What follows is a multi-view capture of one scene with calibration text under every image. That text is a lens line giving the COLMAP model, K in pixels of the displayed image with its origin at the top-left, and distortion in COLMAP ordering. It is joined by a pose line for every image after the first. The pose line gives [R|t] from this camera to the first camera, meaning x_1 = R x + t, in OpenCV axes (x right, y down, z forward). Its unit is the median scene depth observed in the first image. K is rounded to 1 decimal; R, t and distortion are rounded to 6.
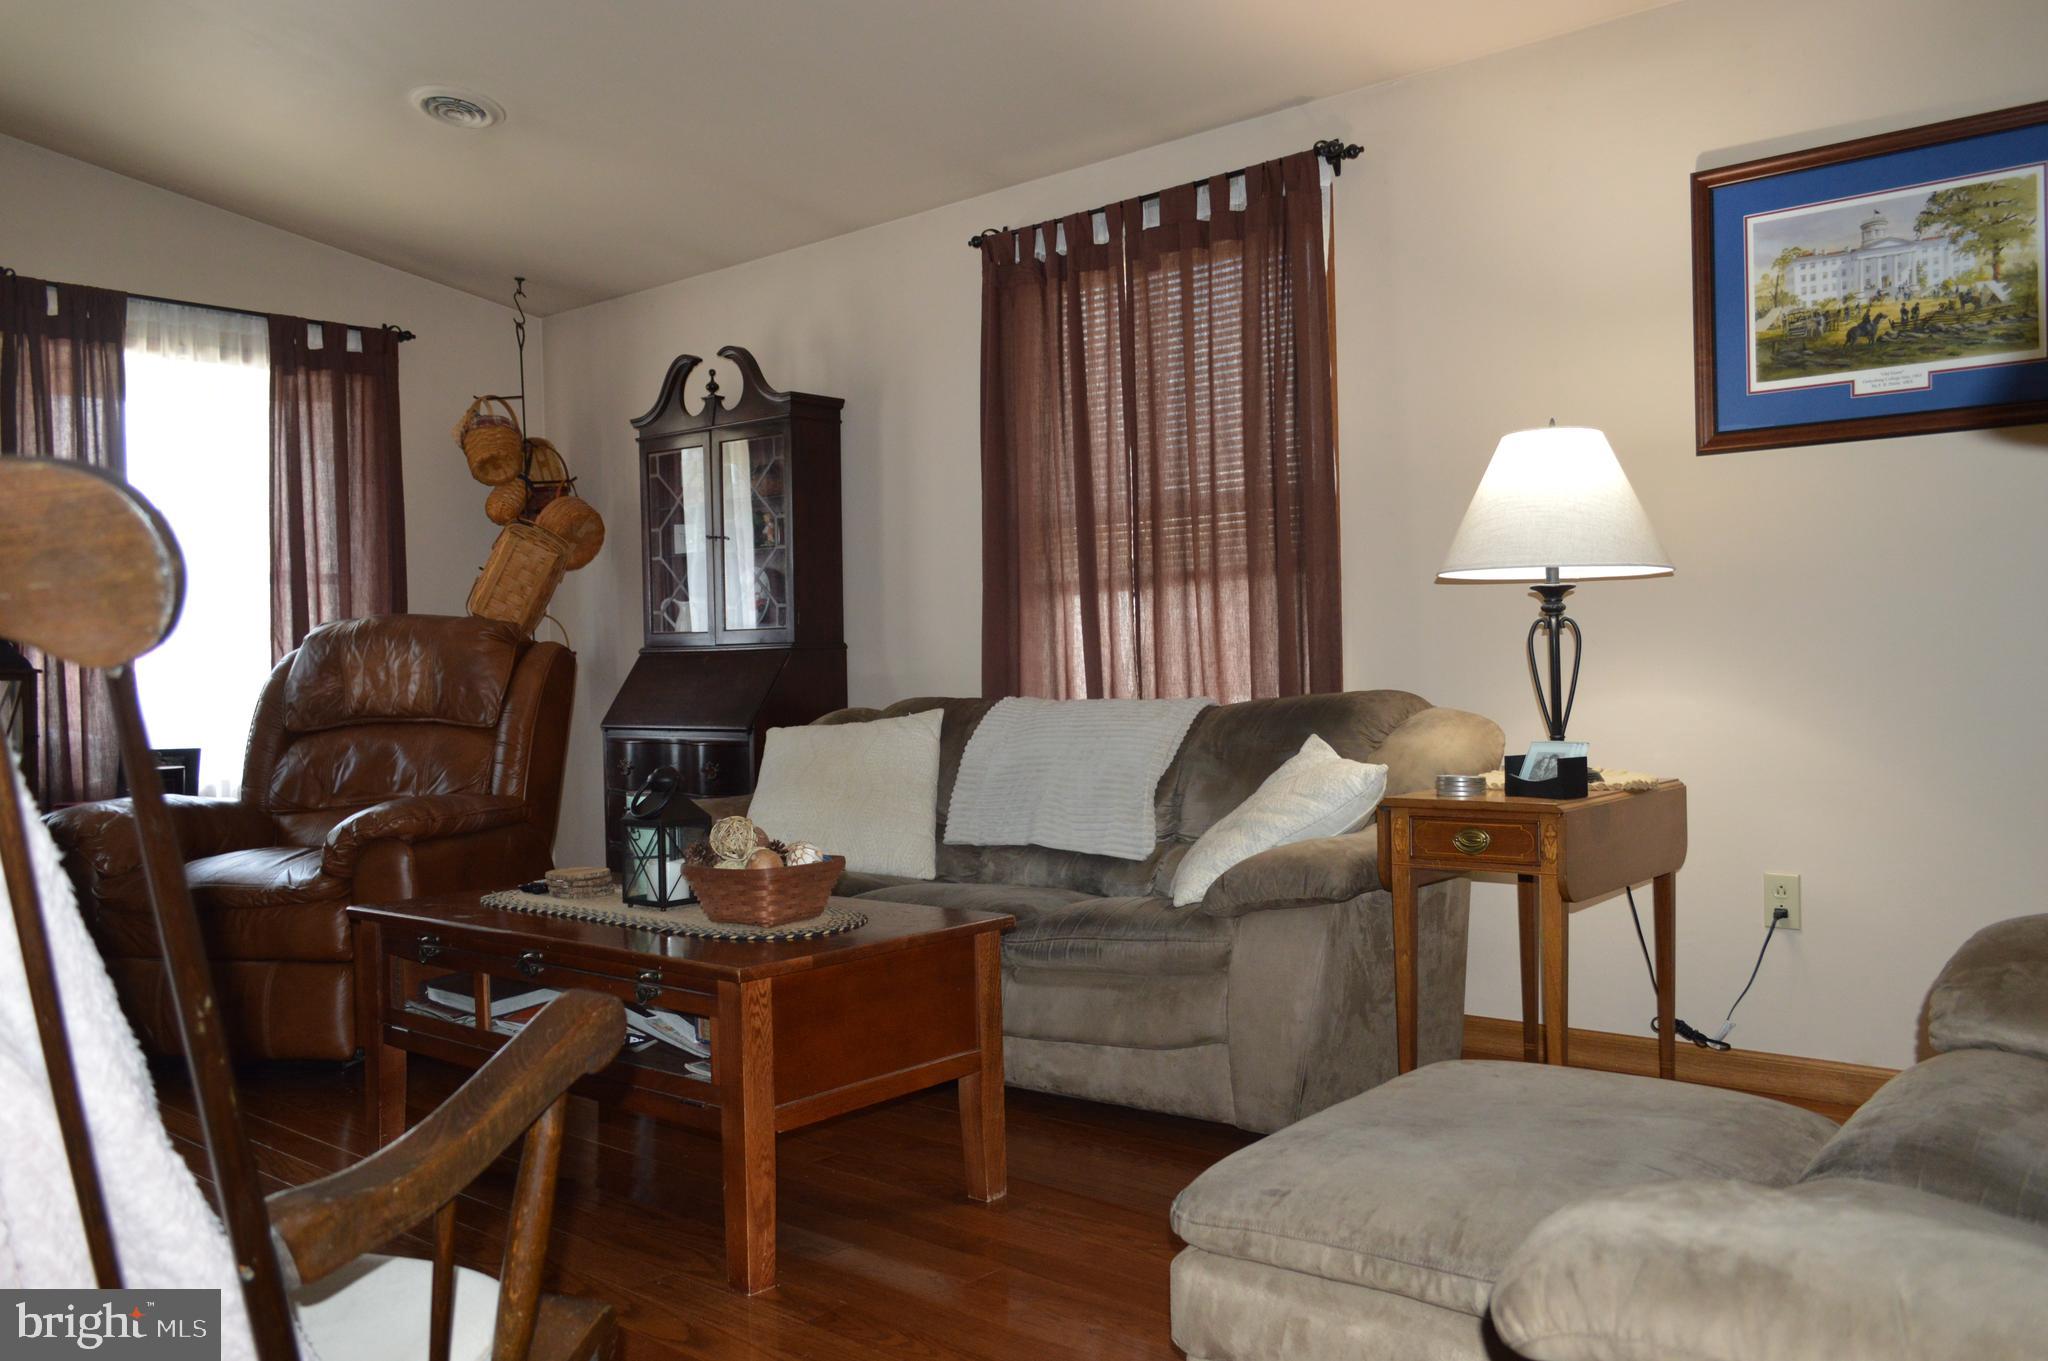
lens RADIAL K [[1619.3, 0, 1023.5], [0, 1619.3, 675.2], [0, 0, 1]] dist [-0.015863, 0.010346]
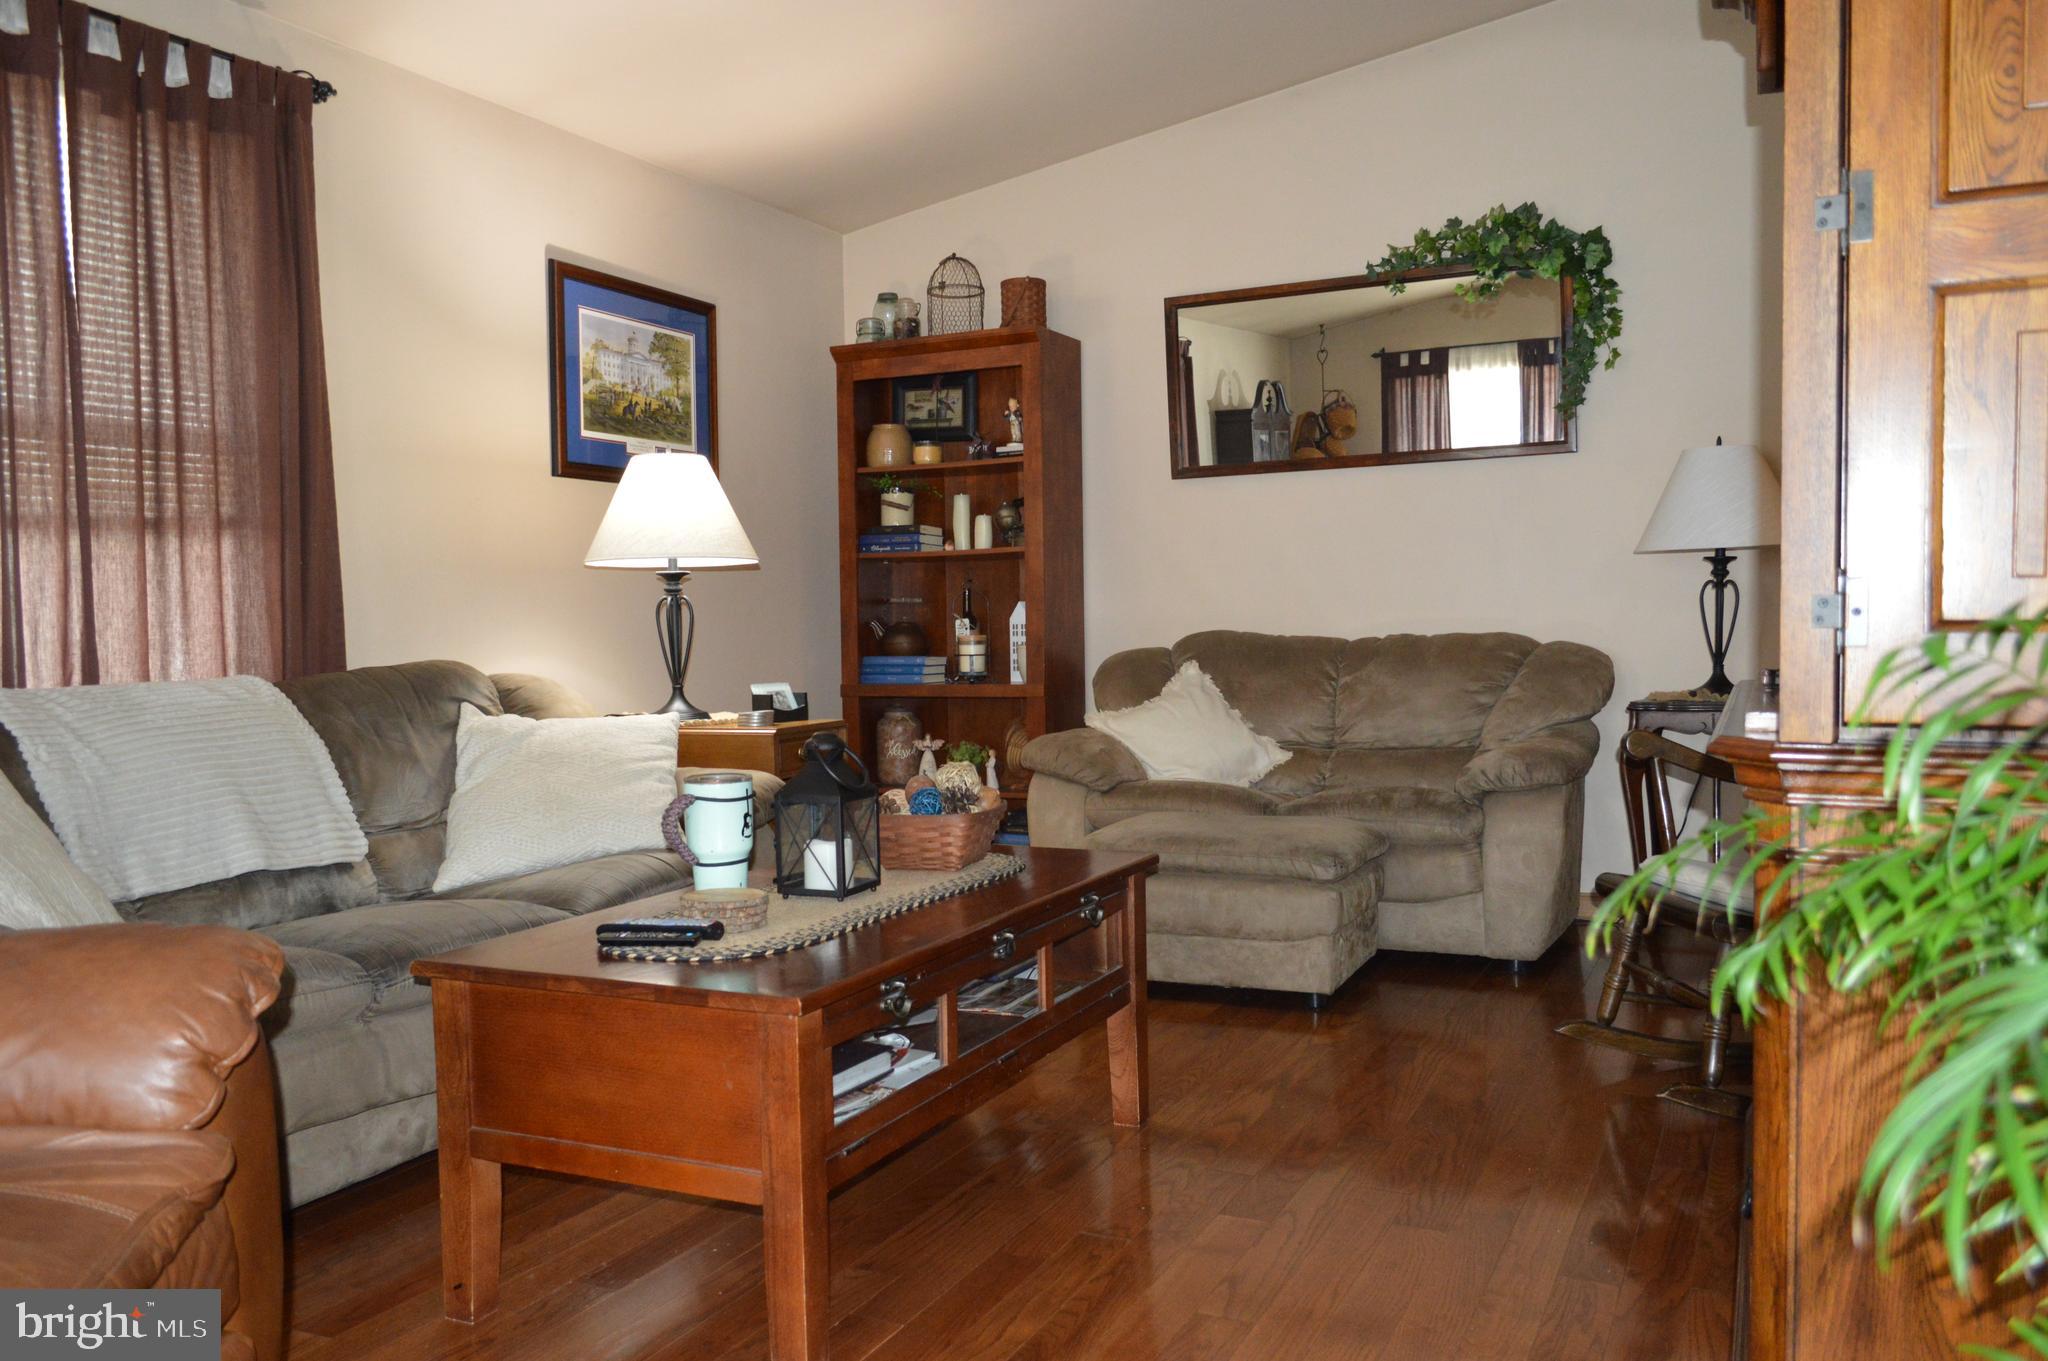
lens RADIAL K [[1619.3, 0, 1018.0], [0, 1619.3, 681.5], [0, 0, 1]] dist [-0.015863, 0.010346]
pose [[-0.258047, -0.012068, 0.966057, -0.964747], [0.028704, 0.999385, 0.020152, 0.014056], [-0.965706, 0.032929, -0.257542, 1.007236]]
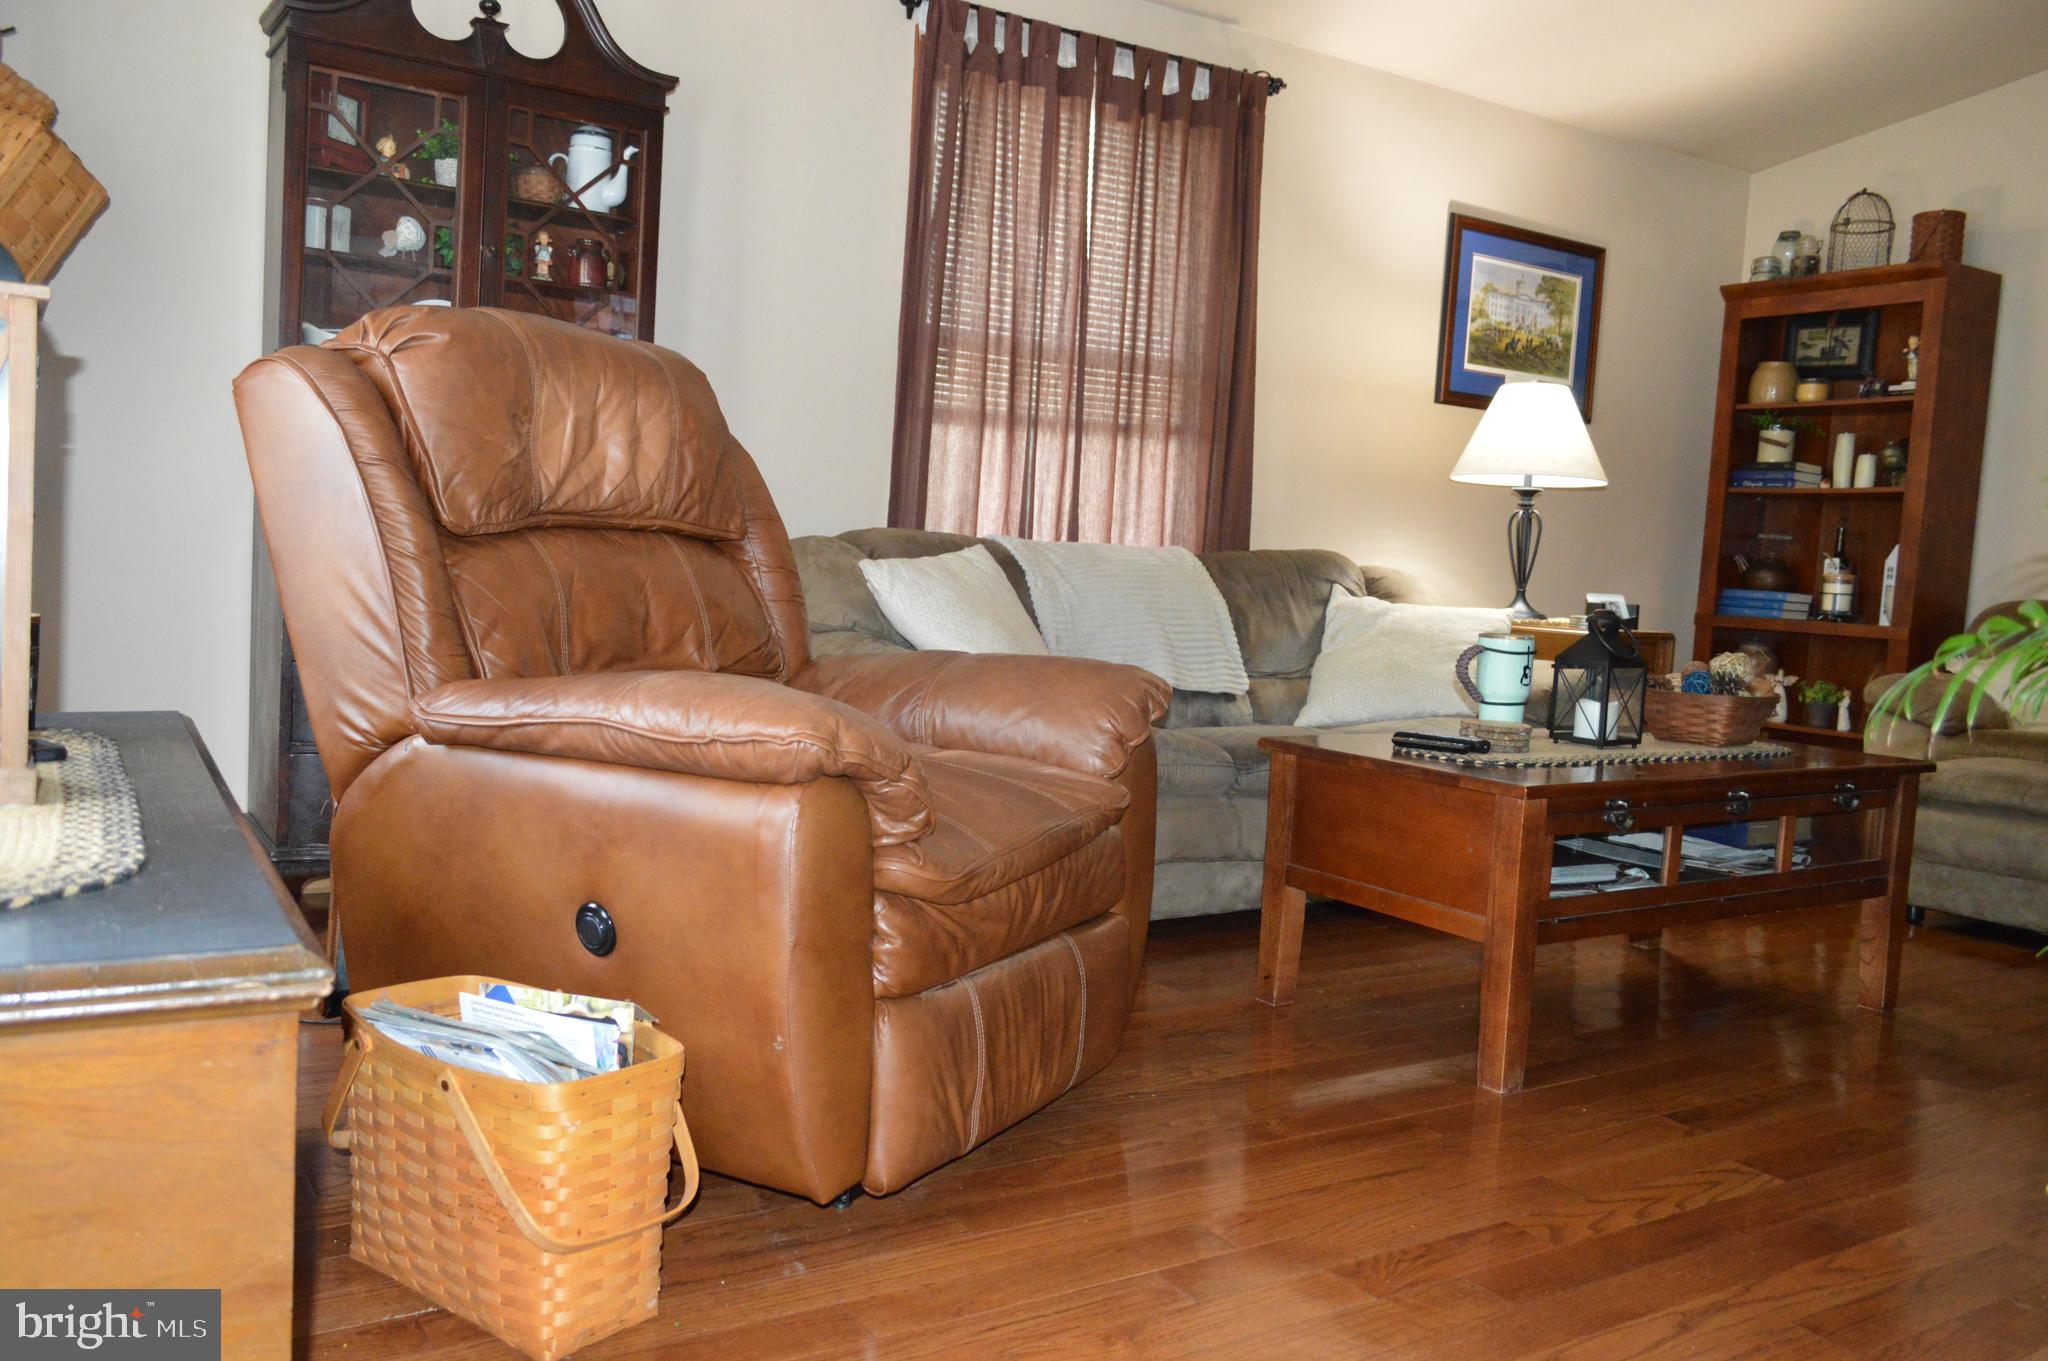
lens RADIAL K [[1619.3, 0, 1014.7], [0, 1619.3, 691.2], [0, 0, 1]] dist [-0.015863, 0.010346]
pose [[0.287079, -0.046827, 0.956762, -1.176047], [-0.054064, 0.996420, 0.064990, 0.055573], [-0.956380, -0.070384, 0.283520, 0.955670]]
